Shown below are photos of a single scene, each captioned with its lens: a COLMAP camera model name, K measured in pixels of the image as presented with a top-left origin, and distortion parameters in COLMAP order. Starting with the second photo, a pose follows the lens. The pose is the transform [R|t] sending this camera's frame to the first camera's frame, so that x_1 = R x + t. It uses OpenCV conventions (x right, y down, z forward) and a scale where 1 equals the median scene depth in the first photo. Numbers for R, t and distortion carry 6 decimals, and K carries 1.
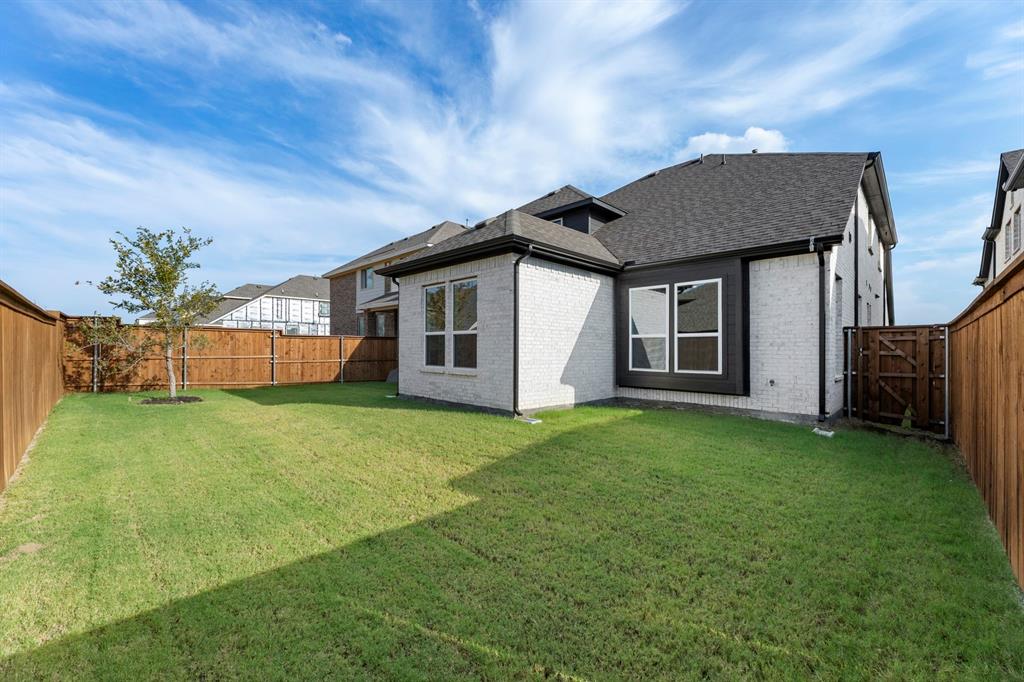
lens RADIAL K [[411.9, 0, 511.1], [0, 411.9, 344.8], [0, 0, 1]] dist [0.001572, 0.000072]
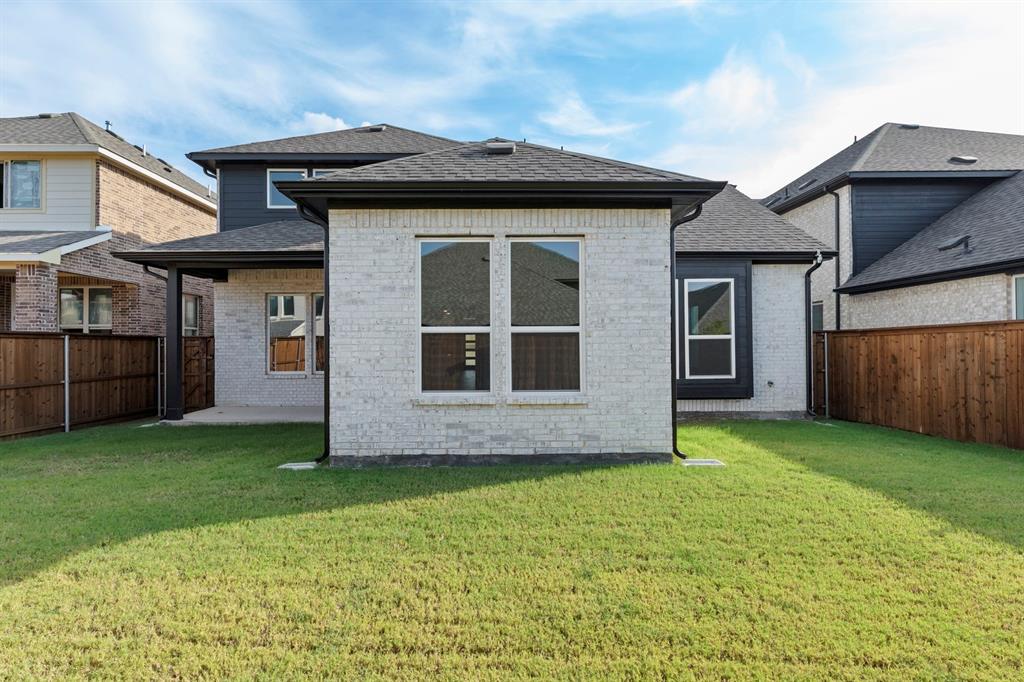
lens RADIAL K [[471.8, 0, 510.2], [0, 471.8, 341.4], [0, 0, 1]] dist [-0.003047, -0.000167]
pose [[0.703597, 0.000942, 0.710599, -0.638925], [0.004048, 0.999978, -0.005333, -0.010495], [-0.710588, 0.006629, 0.703577, 0.594482]]
